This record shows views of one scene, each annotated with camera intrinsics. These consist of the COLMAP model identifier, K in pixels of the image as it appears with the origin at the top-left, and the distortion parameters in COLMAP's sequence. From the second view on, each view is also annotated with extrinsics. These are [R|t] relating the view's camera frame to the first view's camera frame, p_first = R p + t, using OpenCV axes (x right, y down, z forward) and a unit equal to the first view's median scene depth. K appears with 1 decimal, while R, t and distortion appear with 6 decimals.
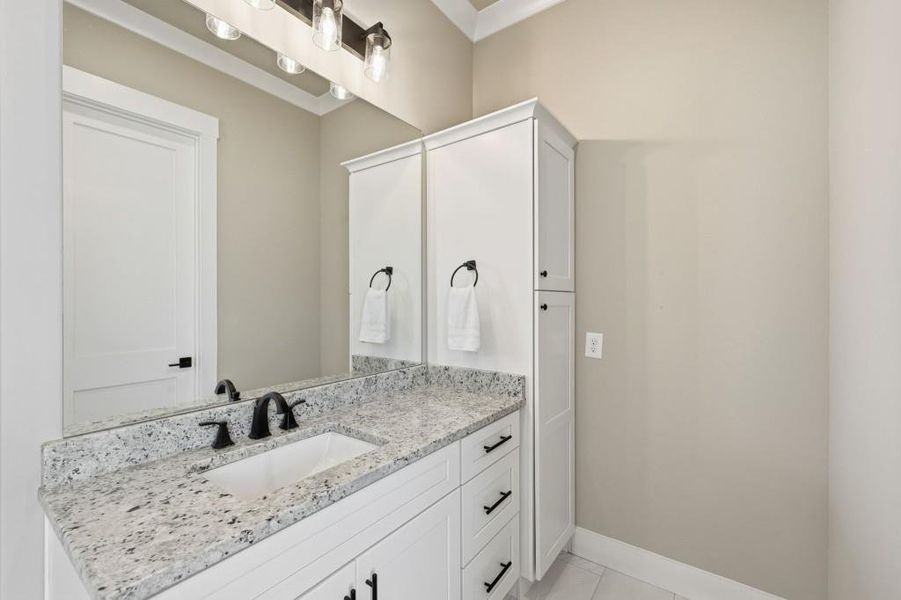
lens RADIAL K [[379.6, 0, 449.2], [0, 379.6, 300.9], [0, 0, 1]] dist [0.001279, 0.000343]
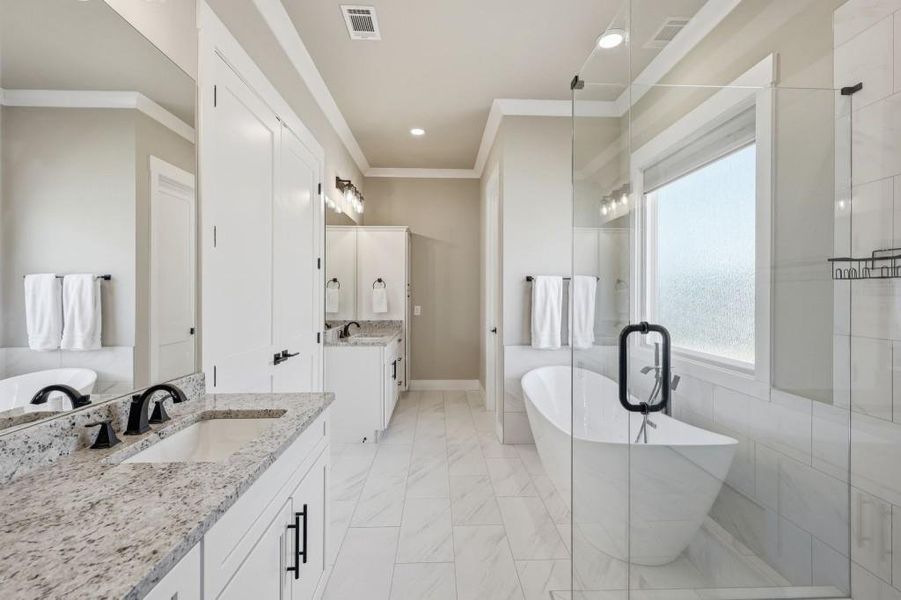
lens RADIAL K [[391.8, 0, 453.5], [0, 391.8, 289.7], [0, 0, 1]] dist [0.000176, -0.000152]
pose [[0.779692, 0.004480, 0.626148, -1.248373], [0.001240, 0.999961, -0.008697, -0.006062], [-0.626163, 0.007557, 0.779656, -1.427630]]
